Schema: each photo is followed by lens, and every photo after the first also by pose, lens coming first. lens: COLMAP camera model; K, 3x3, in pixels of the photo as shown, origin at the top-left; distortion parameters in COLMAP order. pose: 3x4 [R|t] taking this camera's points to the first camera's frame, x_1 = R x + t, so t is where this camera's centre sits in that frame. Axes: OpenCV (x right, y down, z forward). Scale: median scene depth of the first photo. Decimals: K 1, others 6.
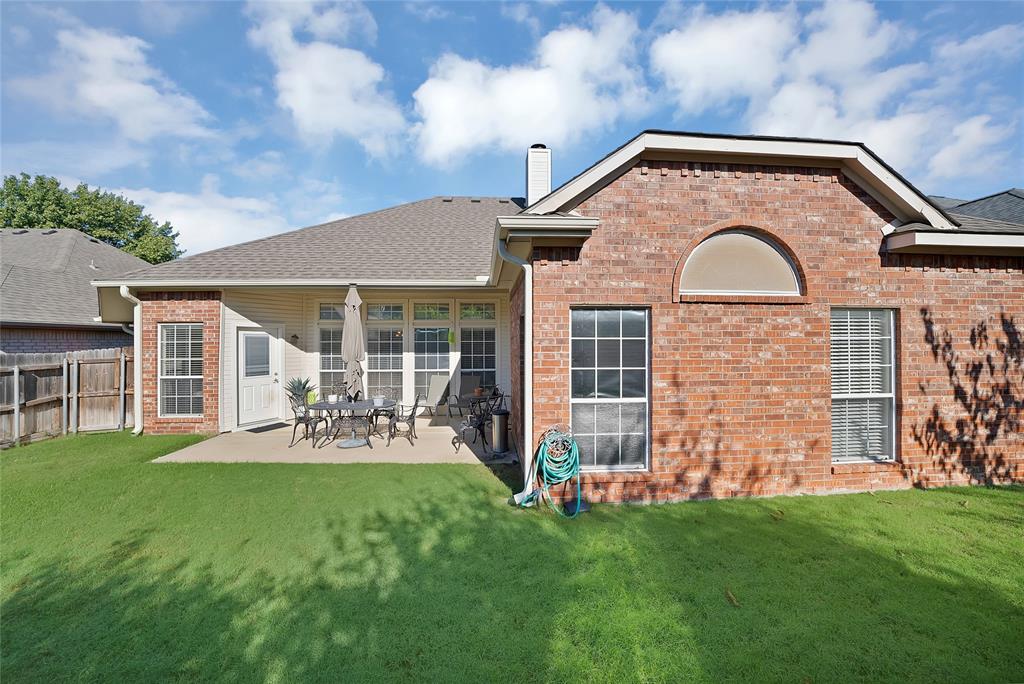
lens RADIAL K [[366.4, 0, 506.4], [0, 366.4, 340.9], [0, 0, 1]] dist [-0.023577, 0.000198]
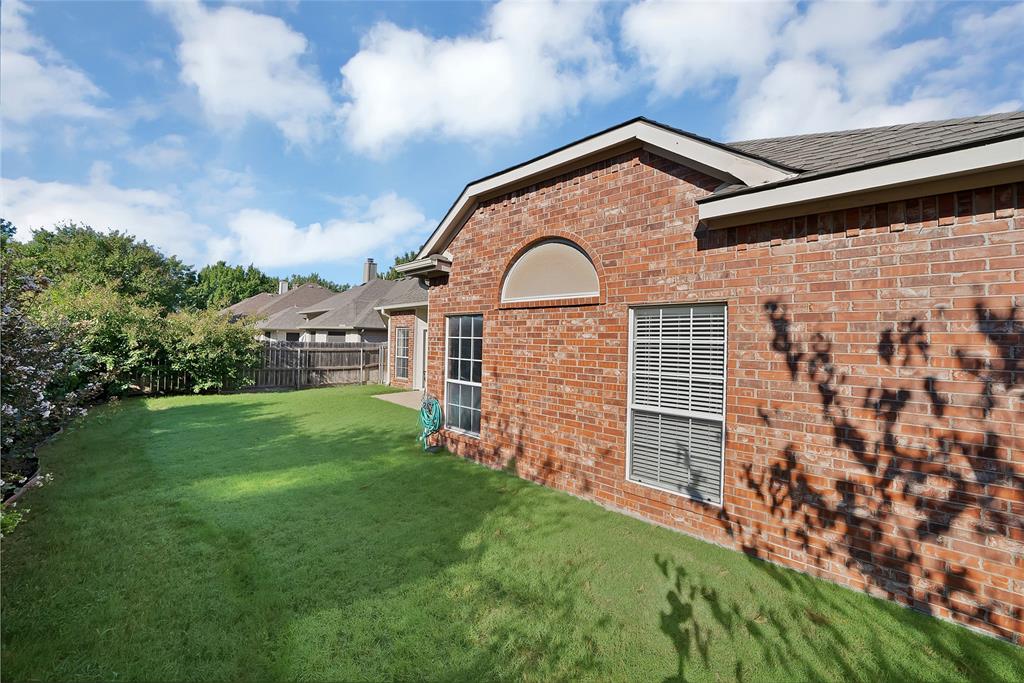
lens RADIAL K [[366.4, 0, 506.4], [0, 366.4, 340.4], [0, 0, 1]] dist [-0.023577, 0.000198]
pose [[0.696180, 0.018082, -0.717640, 1.327820], [-0.021388, 0.999761, 0.004442, -0.005812], [0.717549, 0.012256, 0.696401, 0.143555]]
